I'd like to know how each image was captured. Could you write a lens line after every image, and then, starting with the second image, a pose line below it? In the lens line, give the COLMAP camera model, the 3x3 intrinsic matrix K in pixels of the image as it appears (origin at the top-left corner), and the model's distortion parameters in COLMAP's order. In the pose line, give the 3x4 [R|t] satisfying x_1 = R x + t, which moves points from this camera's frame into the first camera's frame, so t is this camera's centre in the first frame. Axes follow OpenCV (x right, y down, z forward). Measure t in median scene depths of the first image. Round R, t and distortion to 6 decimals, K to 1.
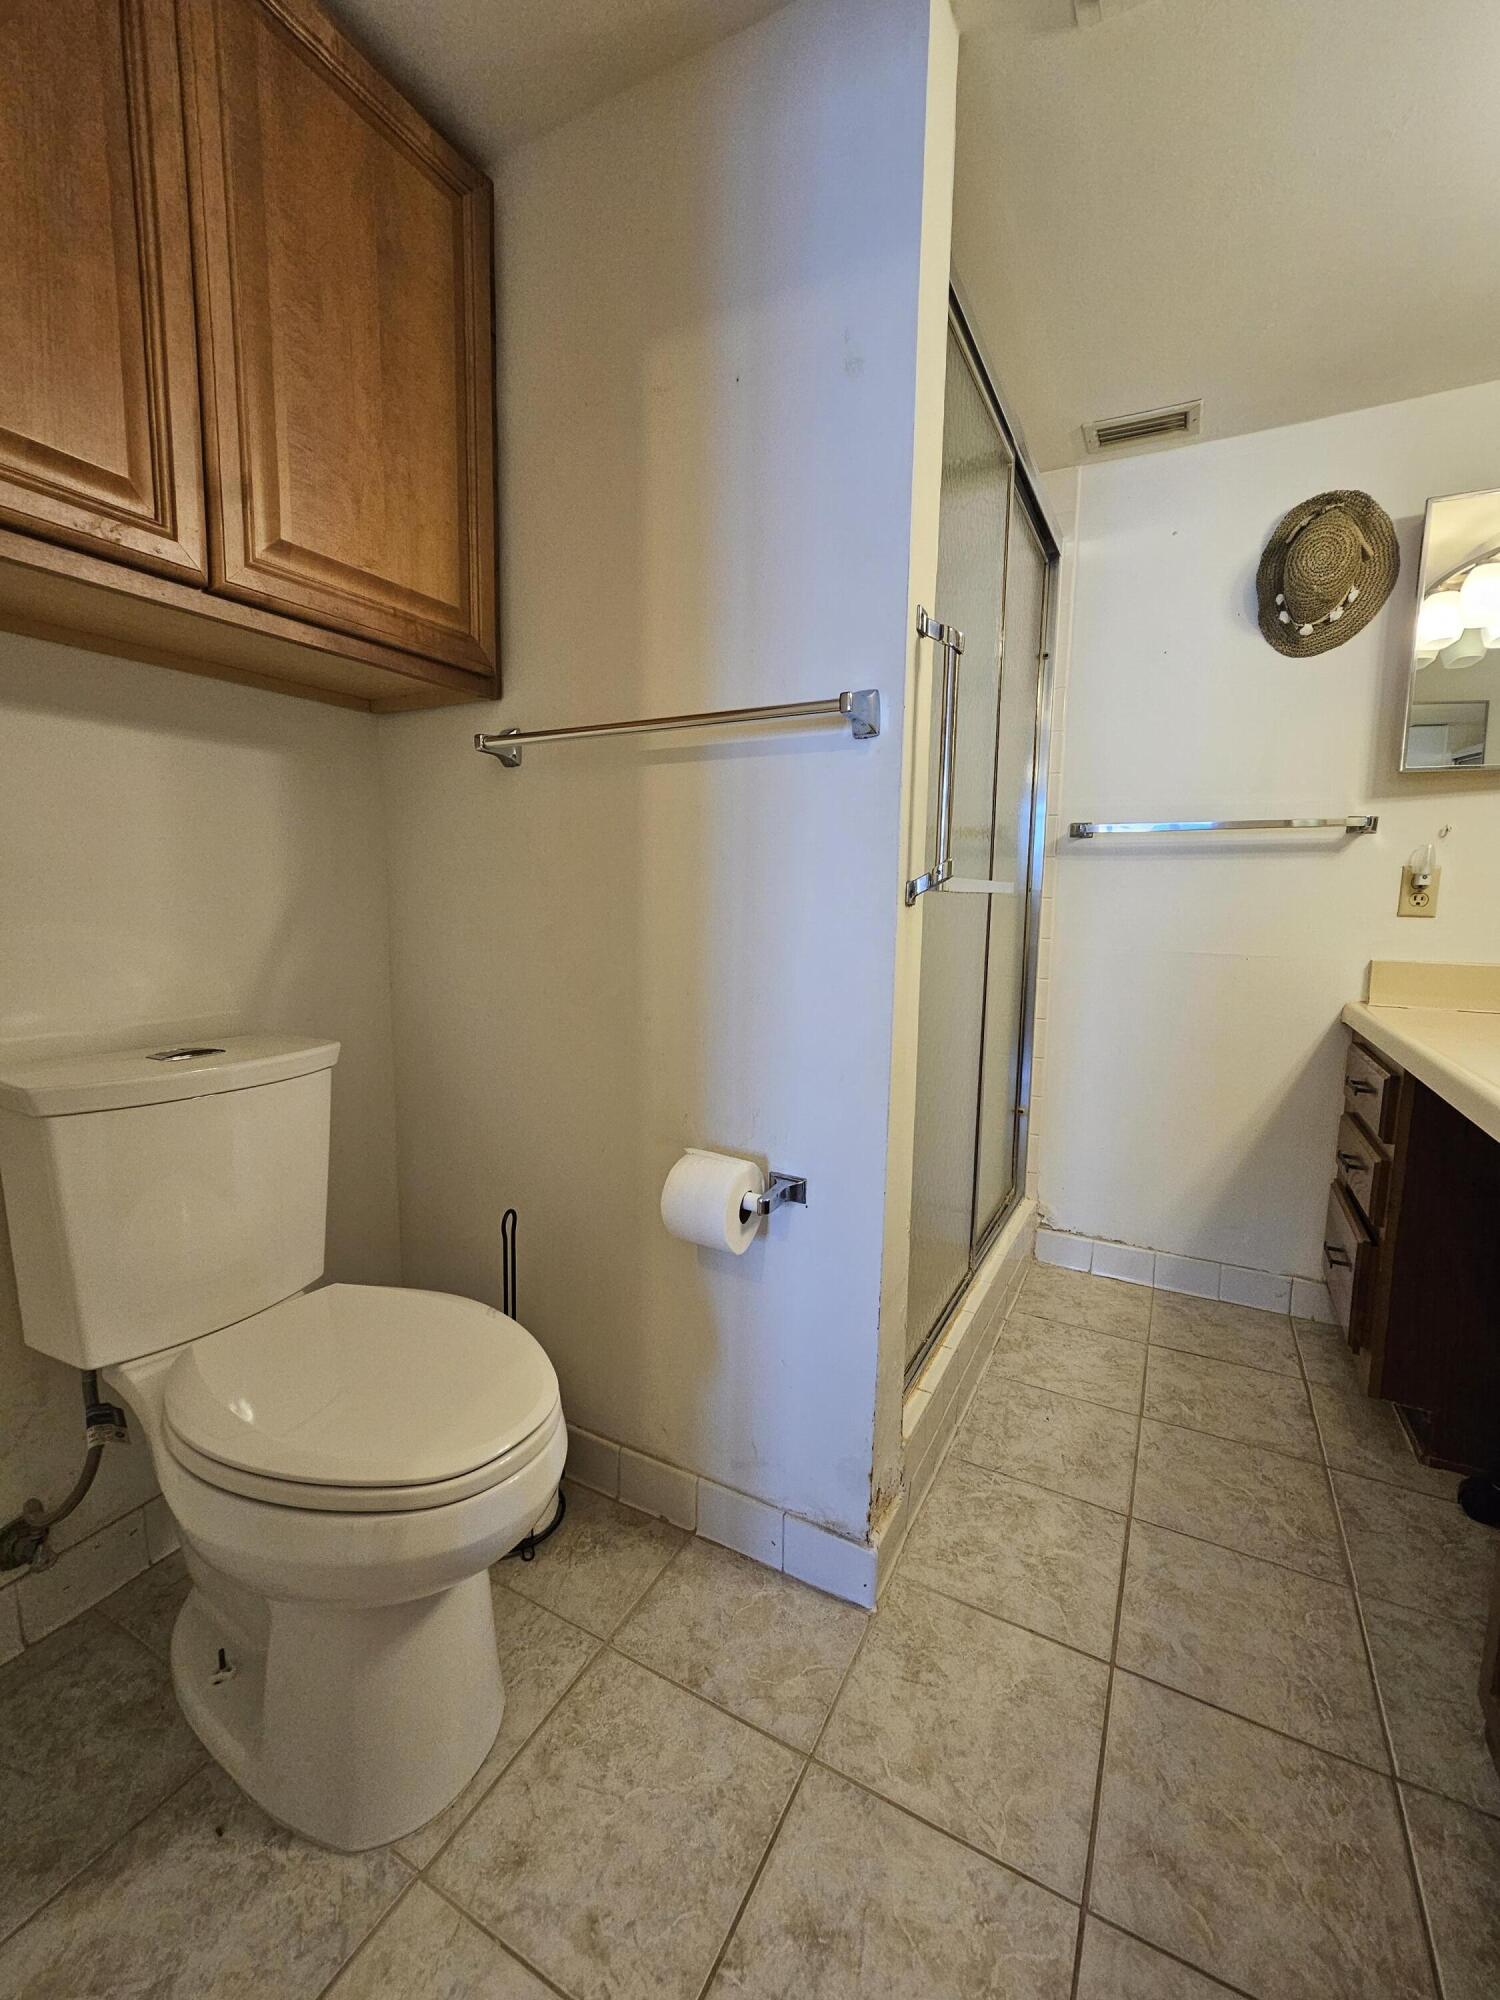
lens RADIAL K [[815.9, 0, 752.2], [0, 815.9, 989.6], [0, 0, 1]] dist [-0.004272, -0.000413]
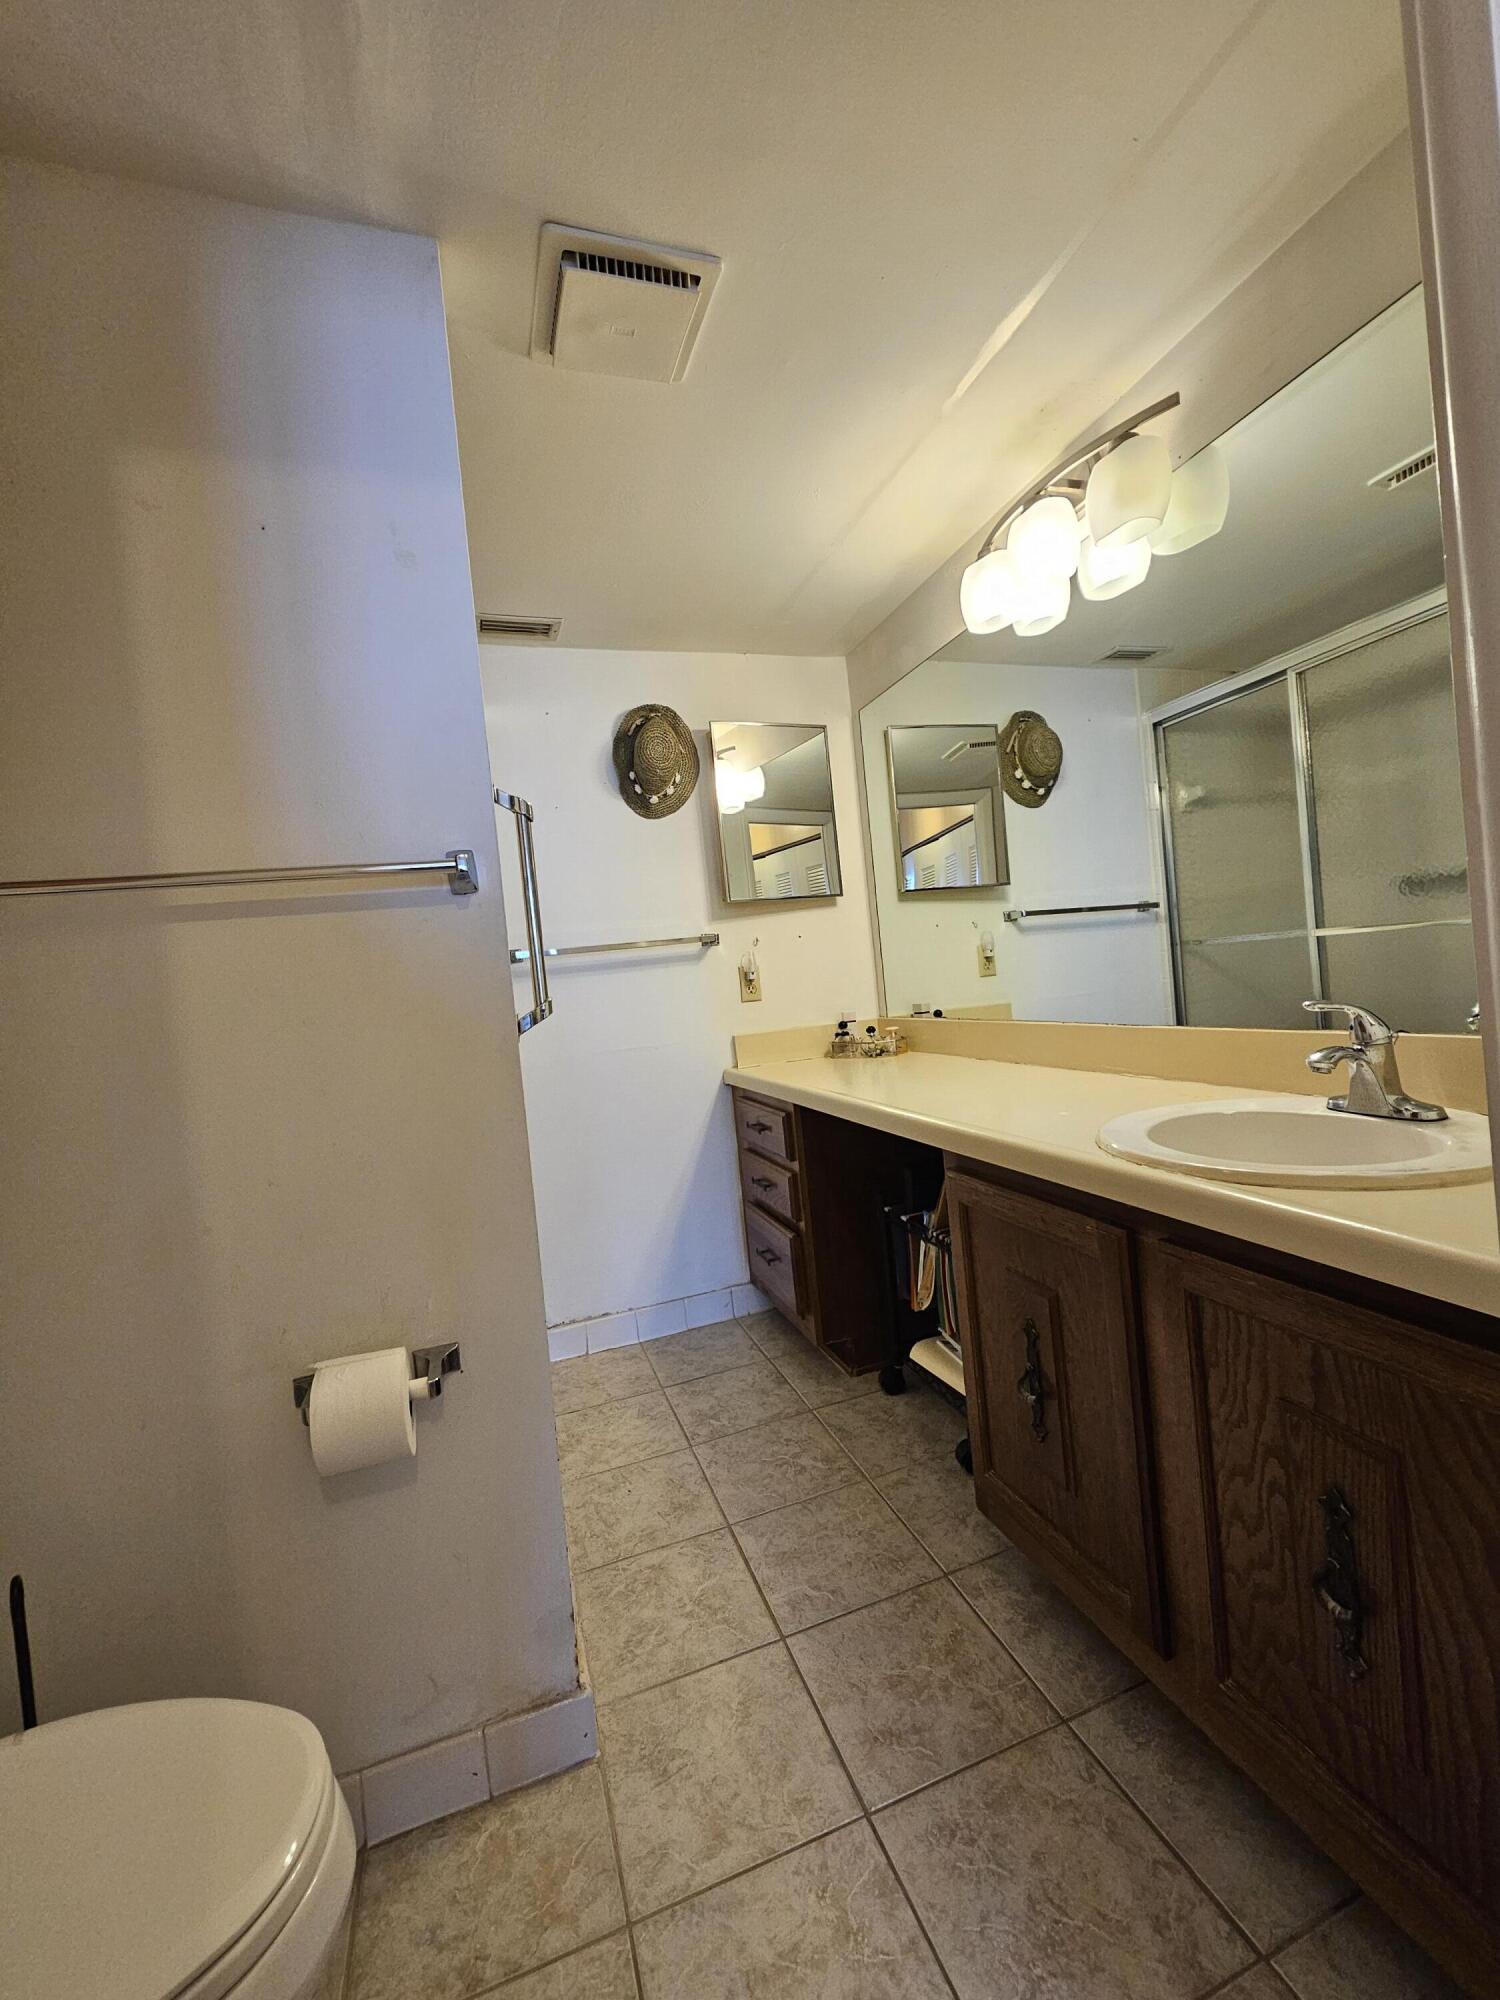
lens RADIAL K [[815.9, 0, 750.5], [0, 815.9, 993.3], [0, 0, 1]] dist [-0.004272, -0.000413]
pose [[0.680810, -0.098745, 0.725774, -0.287736], [0.194232, 0.979736, -0.048900, -0.044697], [-0.706238, 0.174260, 0.686193, 0.029566]]
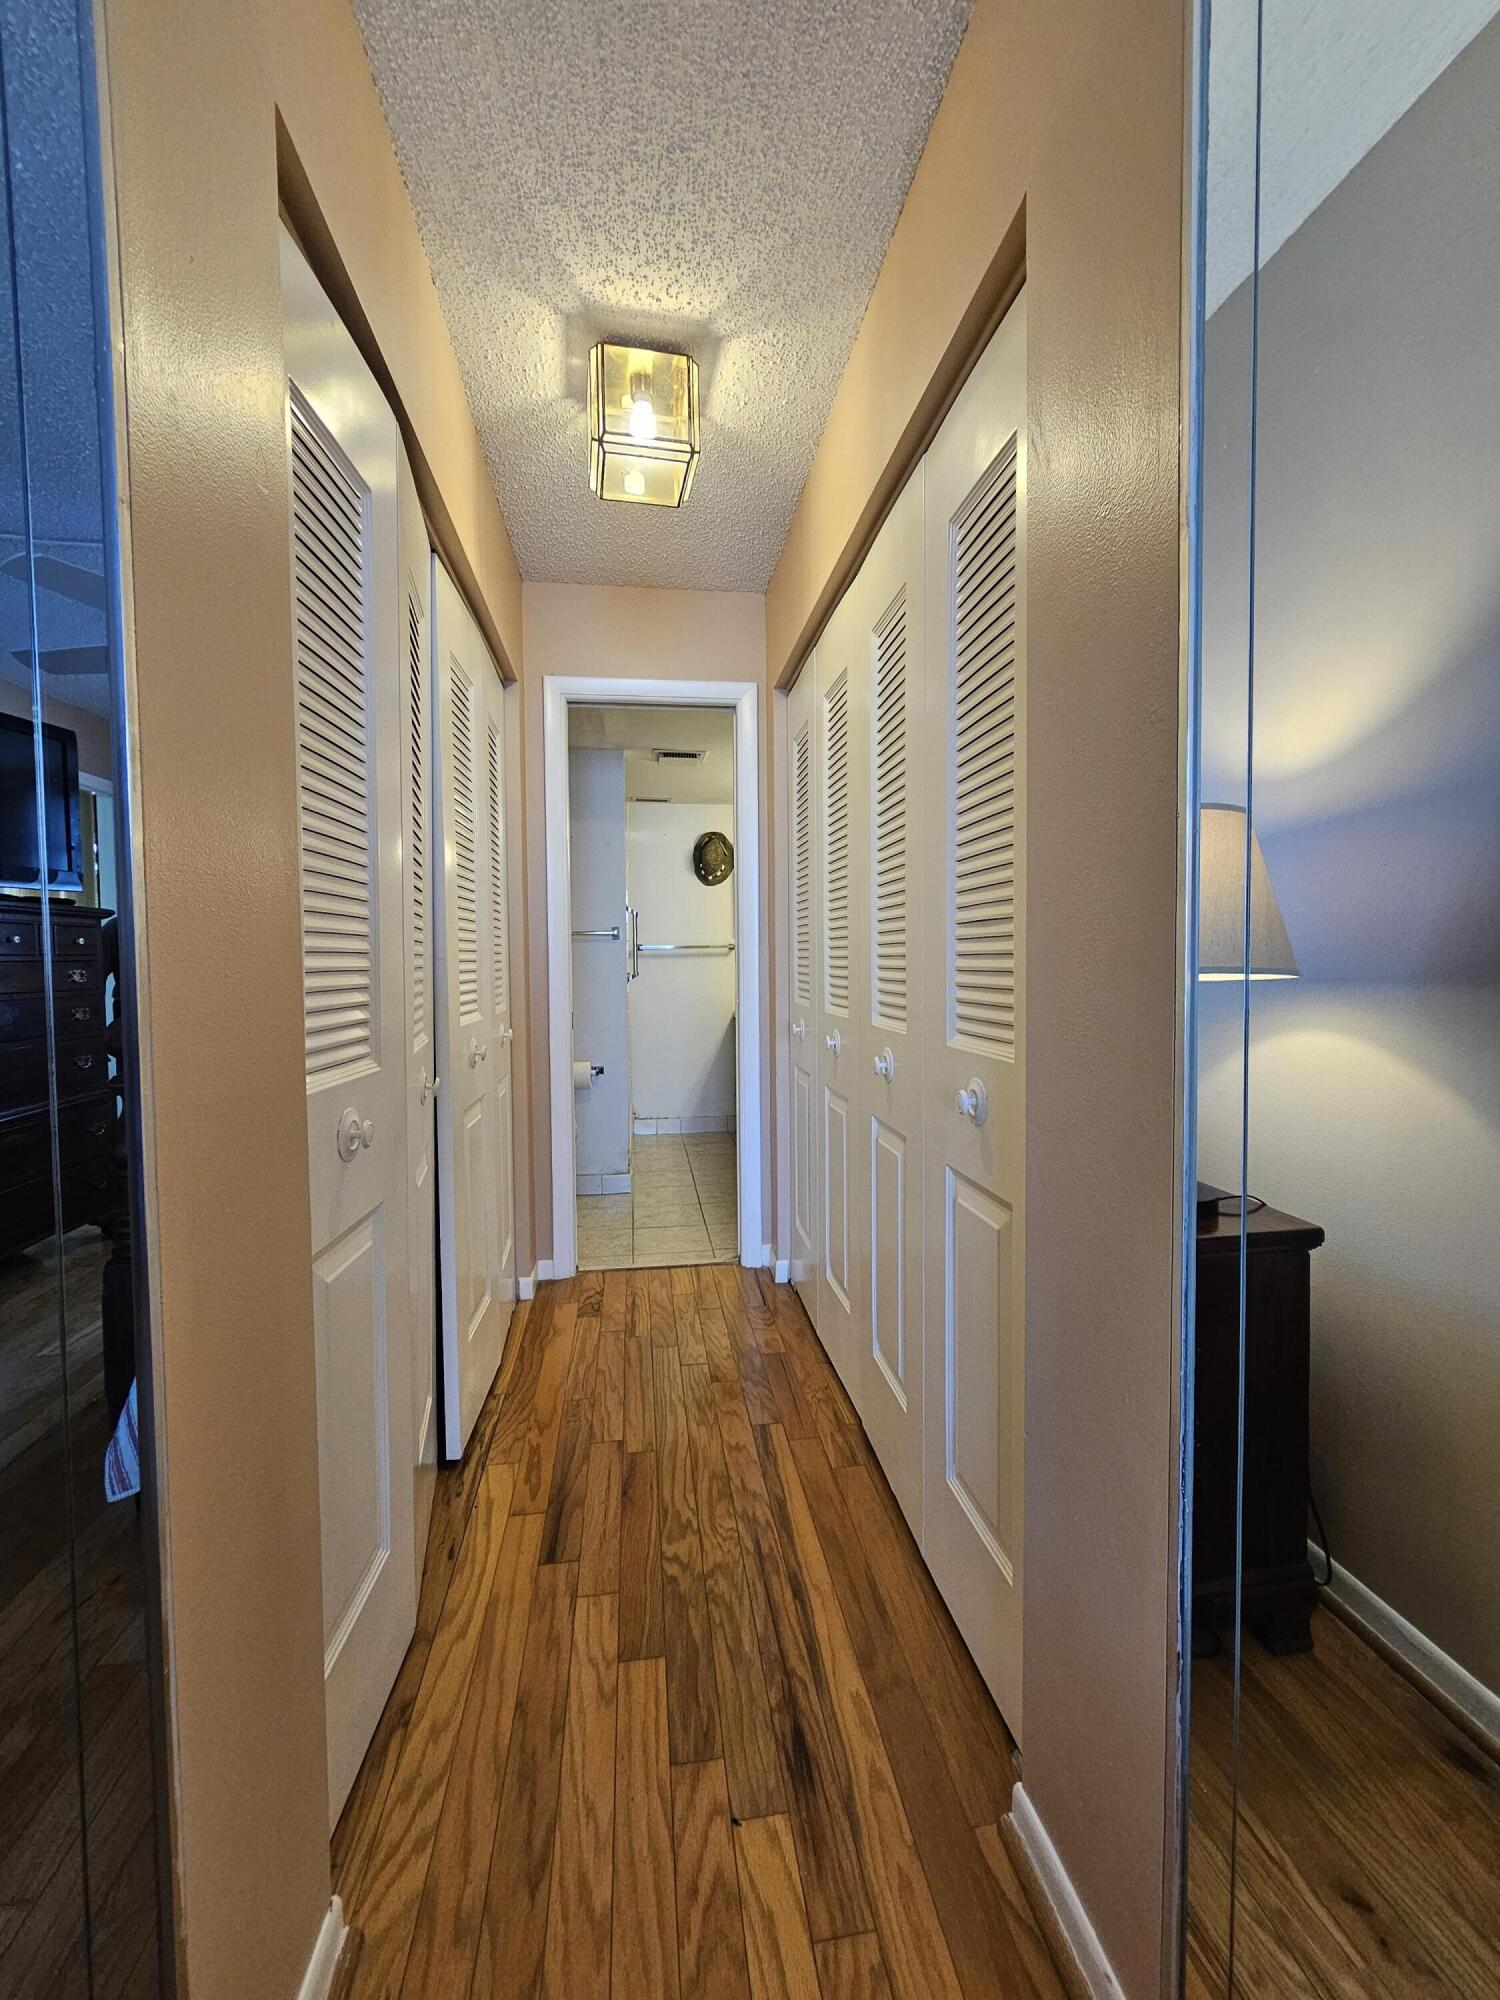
lens RADIAL K [[815.9, 0, 751.0], [0, 815.9, 993.3], [0, 0, 1]] dist [-0.004272, -0.000413]
pose [[0.805382, -0.052964, 0.590385, -1.164182], [0.093833, 0.994833, -0.038756, 0.096106], [-0.585282, 0.086611, 0.806190, -1.725534]]
